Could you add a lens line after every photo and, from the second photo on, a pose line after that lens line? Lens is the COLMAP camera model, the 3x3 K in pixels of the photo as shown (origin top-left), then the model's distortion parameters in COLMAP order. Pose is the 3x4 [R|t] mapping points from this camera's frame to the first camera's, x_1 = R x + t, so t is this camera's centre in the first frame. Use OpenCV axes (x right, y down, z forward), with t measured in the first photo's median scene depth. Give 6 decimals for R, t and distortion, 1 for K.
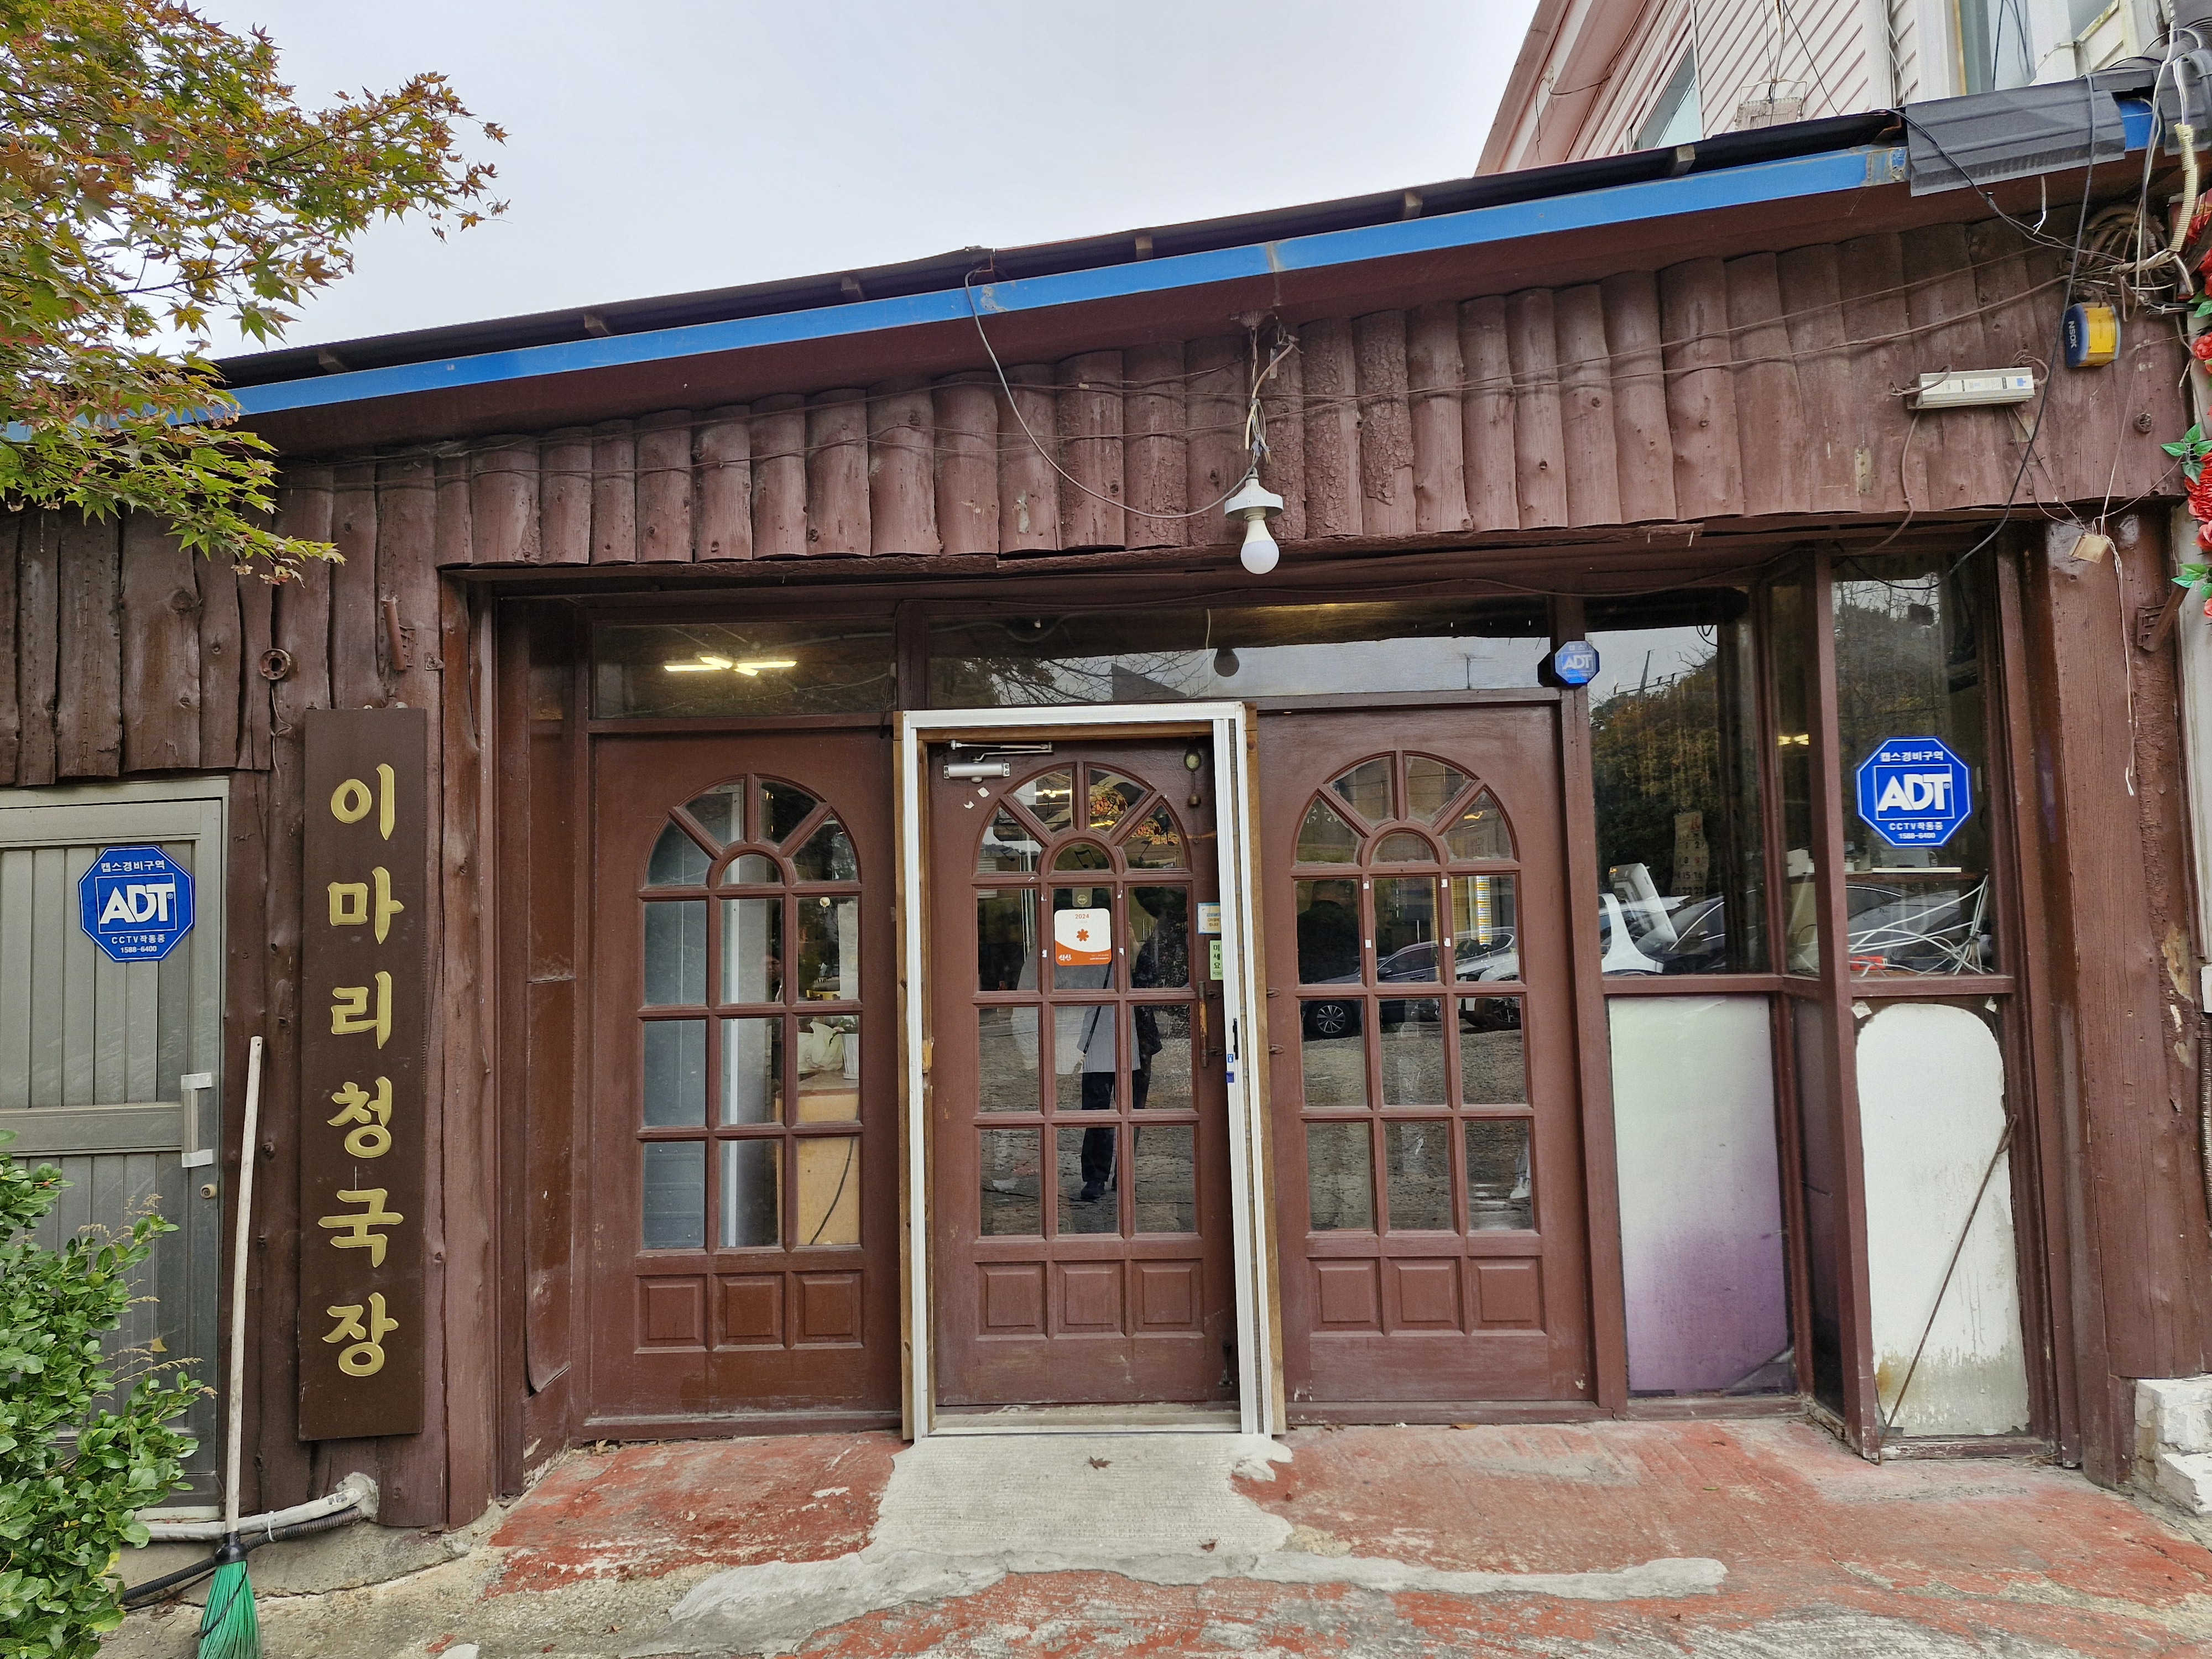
lens RADIAL K [[1492.3, 0, 1105.1], [0, 1492.3, 792.2], [0, 0, 1]] dist [0.057012, 0.000327]
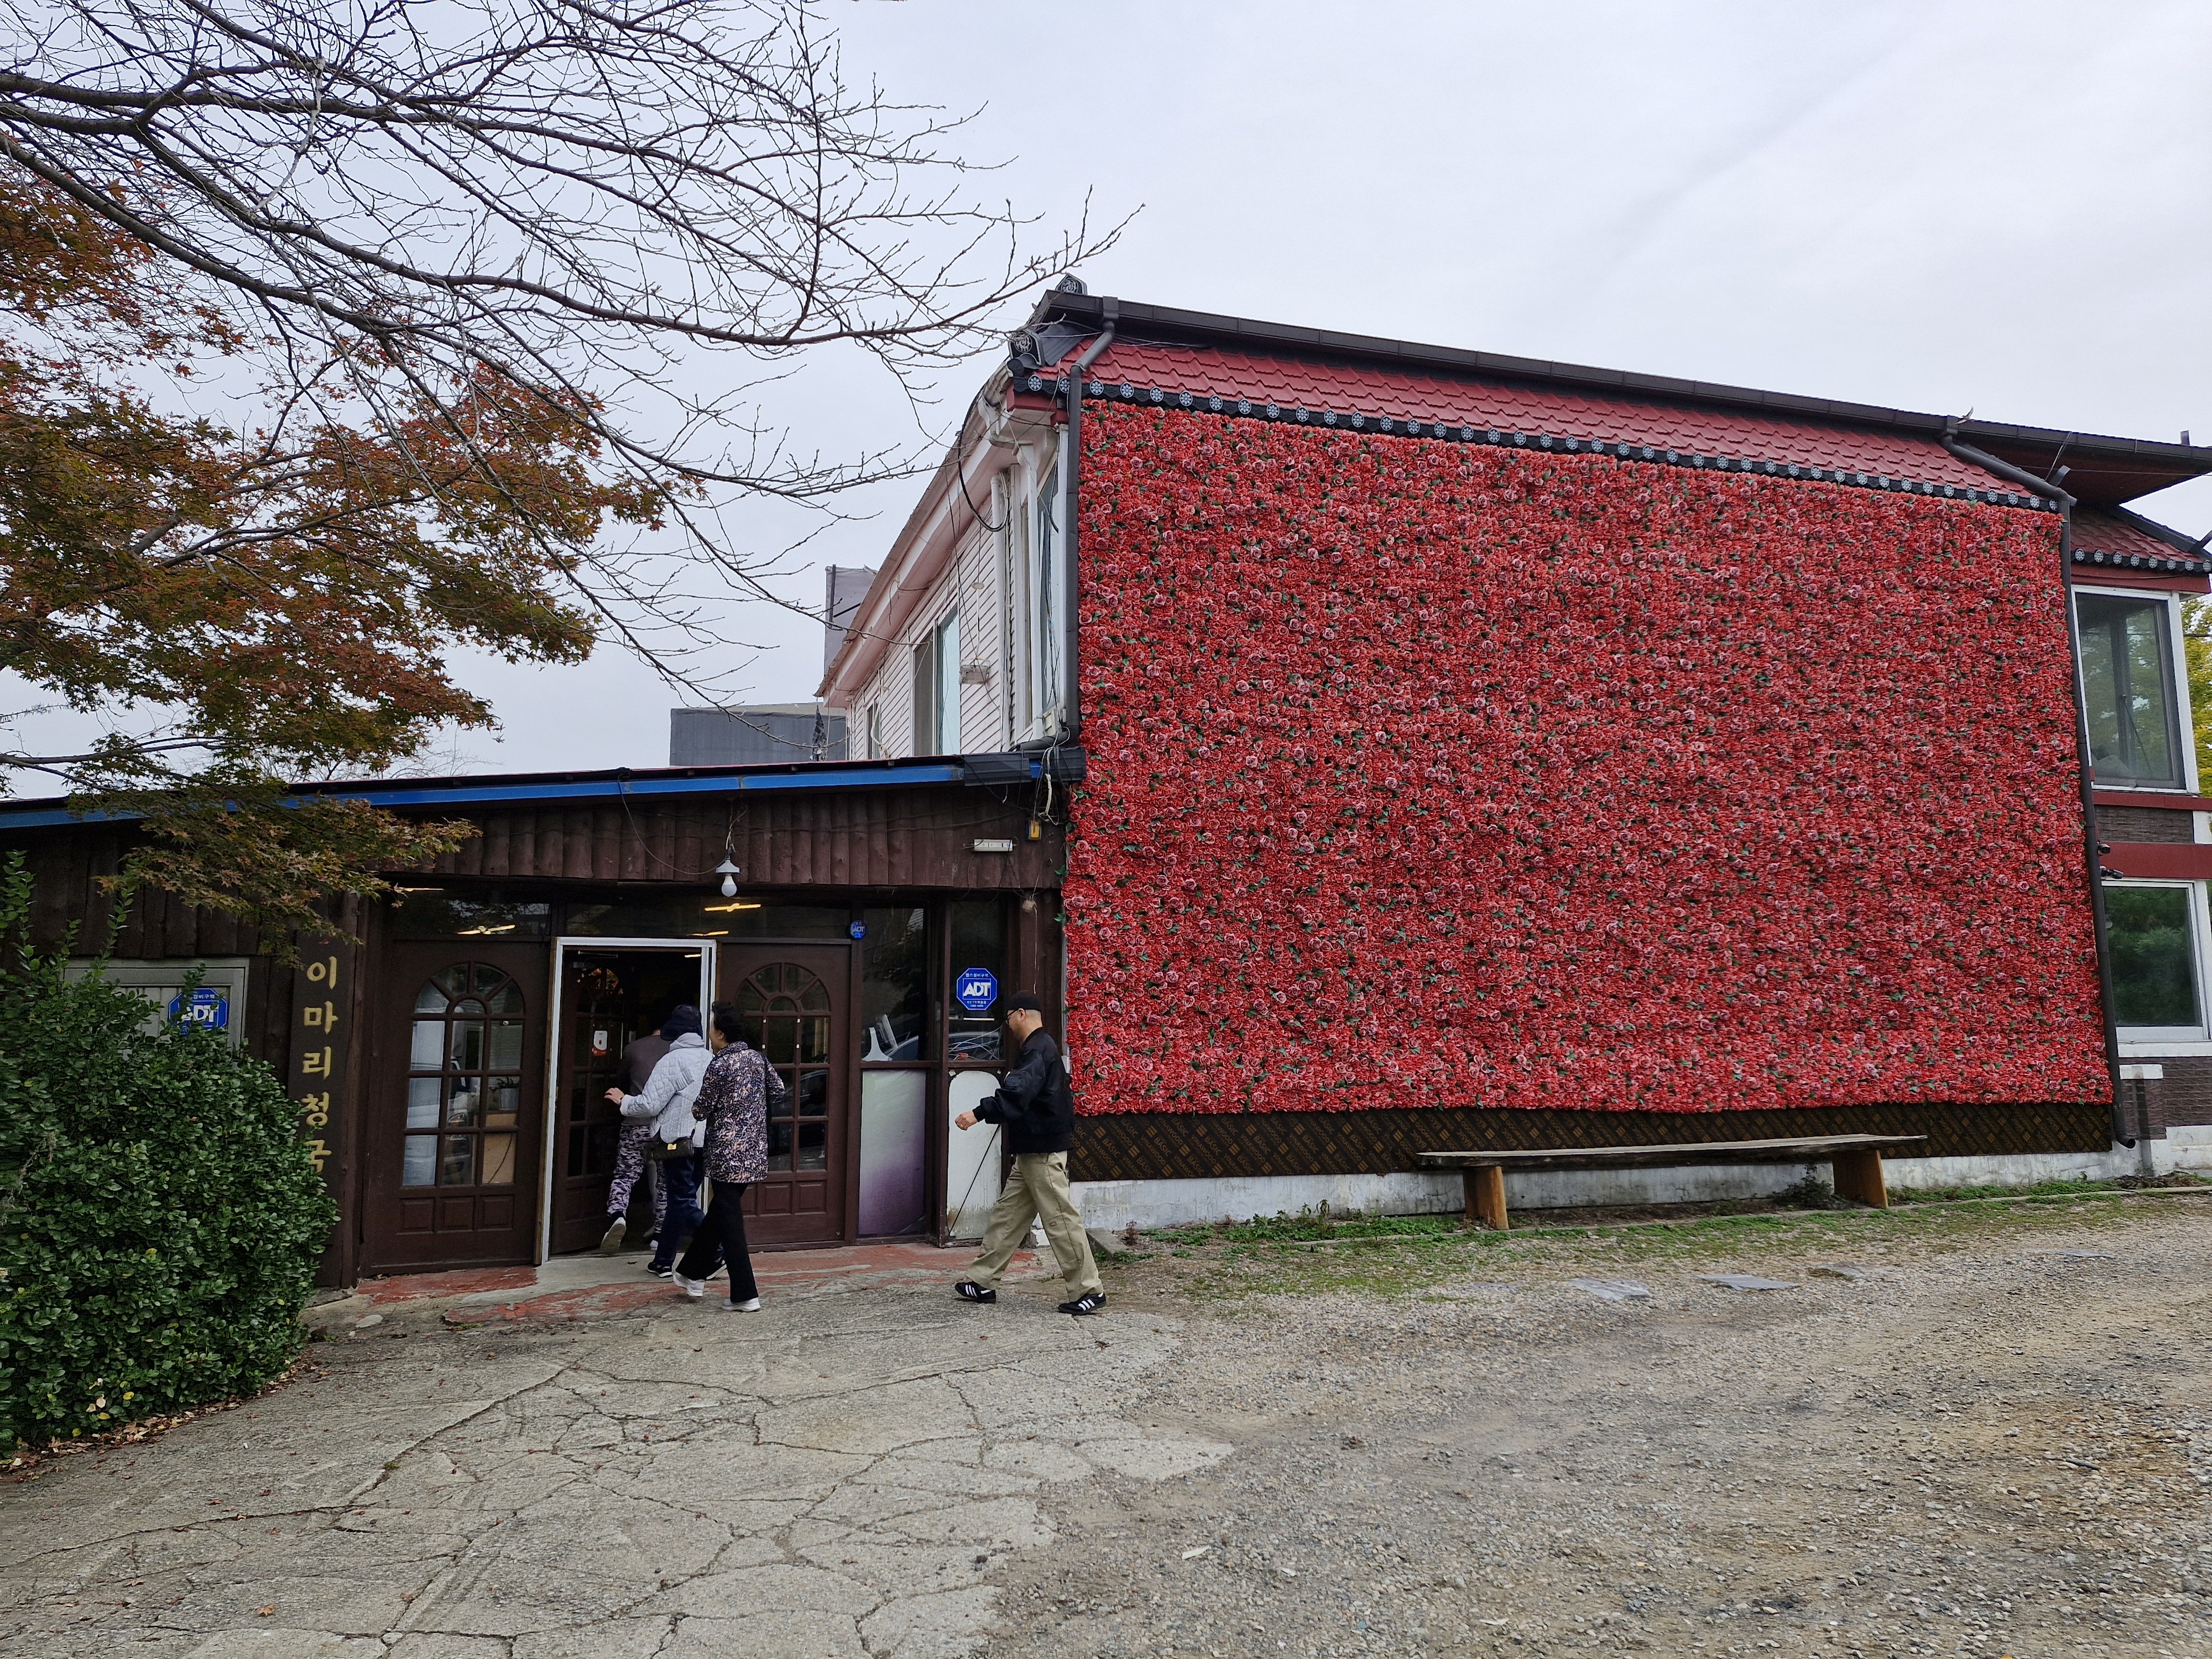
lens RADIAL K [[1532.5, 0, 1104.0], [0, 1532.5, 851.5], [0, 0, 1]] dist [0.107773, -0.127589]
pose [[0.926370, 0.068954, 0.370248, -0.279429], [-0.045112, 0.996334, -0.072681, -0.058172], [-0.373903, 0.050627, 0.926085, -1.664002]]
